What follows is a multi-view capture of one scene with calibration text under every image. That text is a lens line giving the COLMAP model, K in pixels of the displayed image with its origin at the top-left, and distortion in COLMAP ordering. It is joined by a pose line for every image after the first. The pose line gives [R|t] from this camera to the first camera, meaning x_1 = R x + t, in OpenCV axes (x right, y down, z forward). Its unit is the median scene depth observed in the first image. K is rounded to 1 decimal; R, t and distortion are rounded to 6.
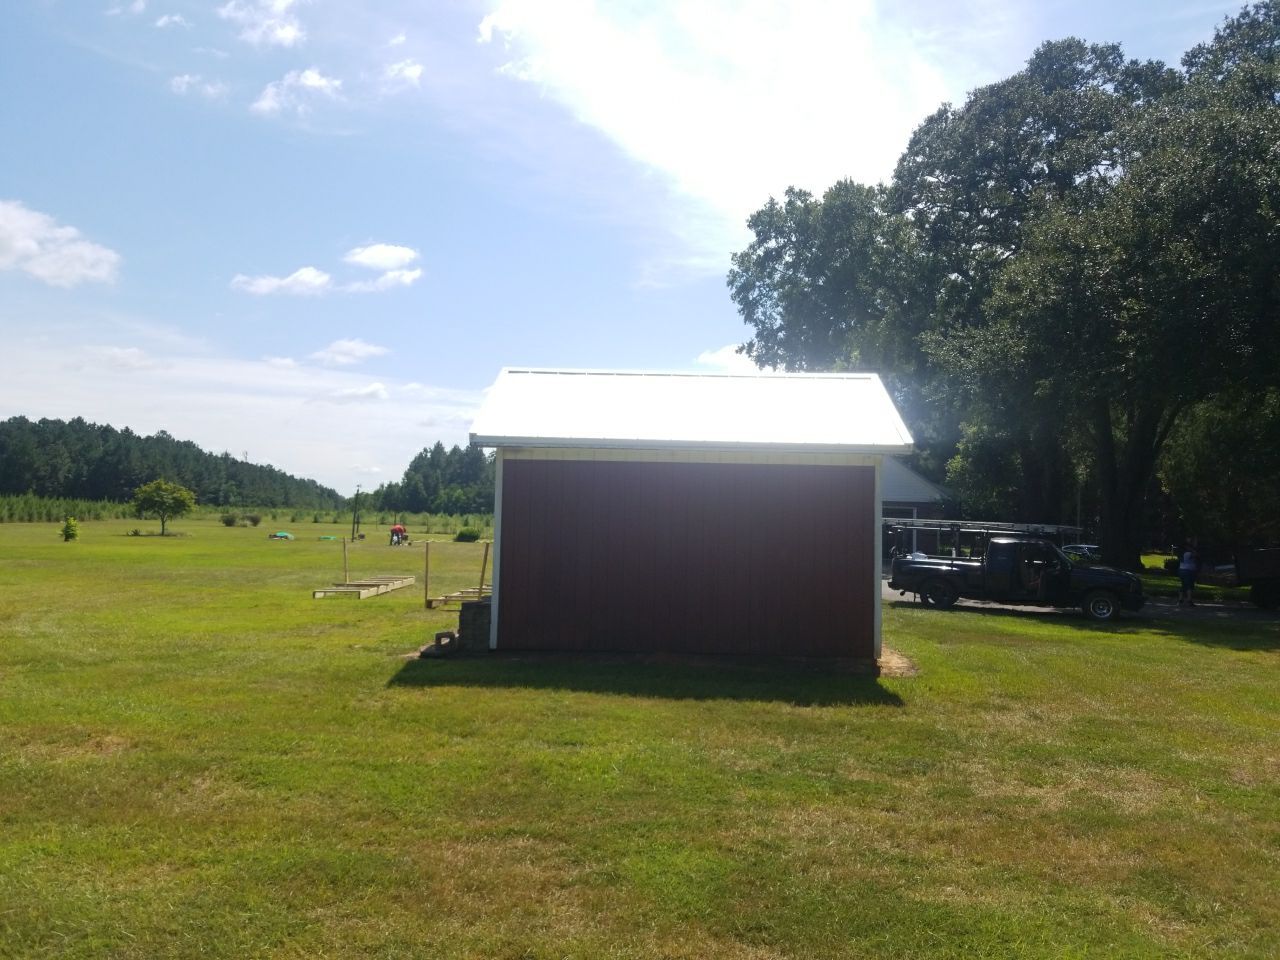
lens RADIAL K [[1003.6, 0, 639.9], [0, 1003.6, 514.7], [0, 0, 1]] dist [-0.035022, 0.008146]
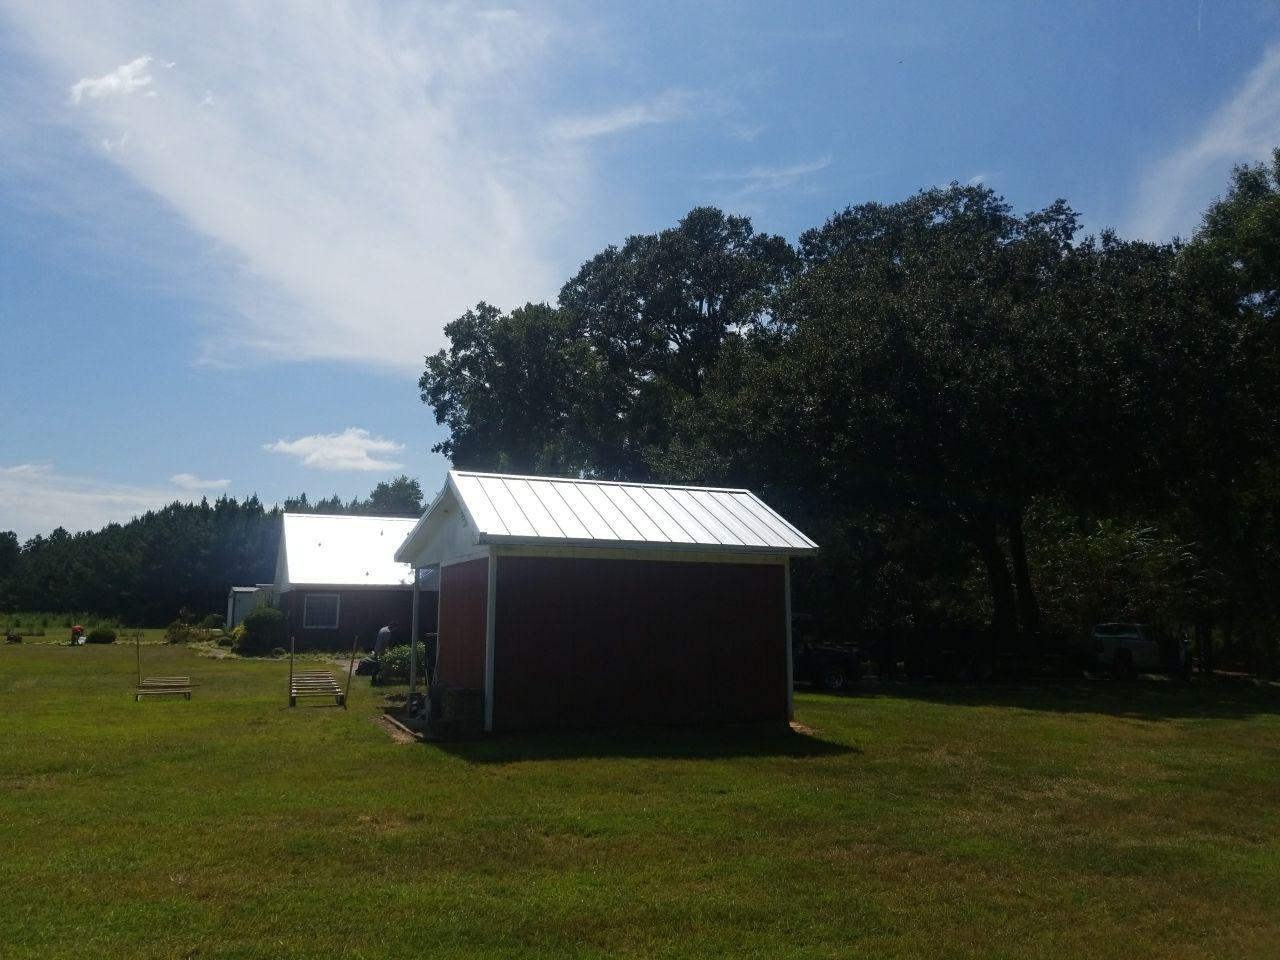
lens RADIAL K [[1031.7, 0, 589.7], [0, 1031.7, 464.2], [0, 0, 1]] dist [0.082929, -0.124978]
pose [[0.910367, 0.047178, 0.411104, -0.203828], [0.010385, 0.990562, -0.136673, 0.000761], [-0.413672, 0.128692, 0.901284, -0.038872]]
